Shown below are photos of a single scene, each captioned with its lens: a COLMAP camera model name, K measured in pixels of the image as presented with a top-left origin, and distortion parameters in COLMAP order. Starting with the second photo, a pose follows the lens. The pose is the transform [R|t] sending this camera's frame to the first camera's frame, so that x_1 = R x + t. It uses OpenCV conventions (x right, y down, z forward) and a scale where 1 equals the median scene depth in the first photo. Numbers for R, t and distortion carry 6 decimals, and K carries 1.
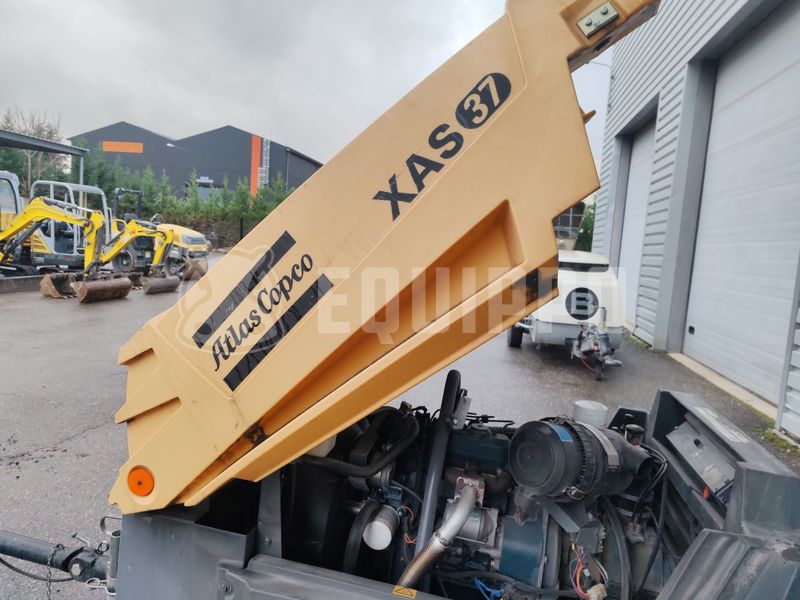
lens RADIAL K [[527.1, 0, 400.0], [0, 527.1, 300.0], [0, 0, 1]] dist [-0.000043, -0.001043]
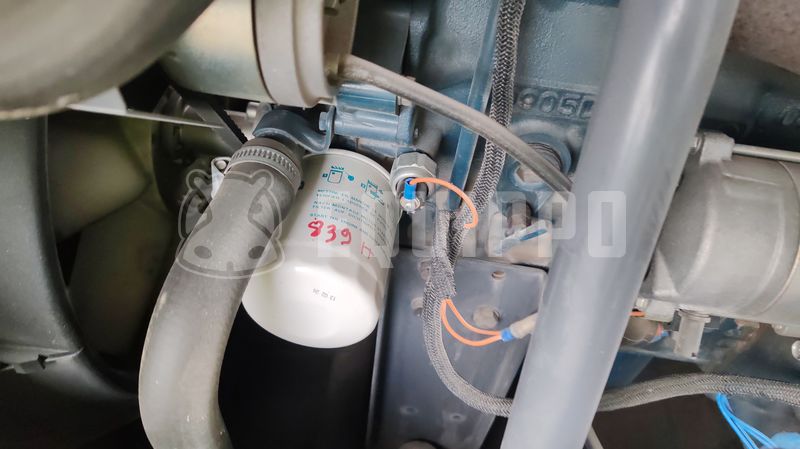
lens RADIAL K [[549.9, 0, 400.3], [0, 549.9, 221.1], [0, 0, 1]] dist [0.018812, -0.000048]
pose [[0.996147, -0.087104, 0.010222, -0.003584], [0.058644, 0.748220, 0.660854, 0.163932], [-0.065212, -0.657708, 0.750445, 0.507617]]
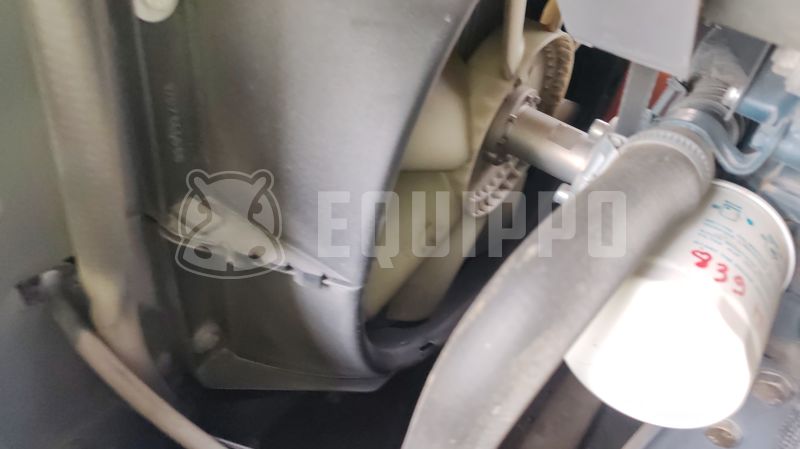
lens RADIAL K [[537.5, 0, 400.0], [0, 537.5, 224.5], [0, 0, 1]] dist [0.043771, -0.035780]
pose [[0.899343, 0.285718, -0.330980, -0.039428], [-0.060997, 0.831549, 0.552092, 0.193910], [0.432968, -0.476332, 0.765275, 0.510932]]
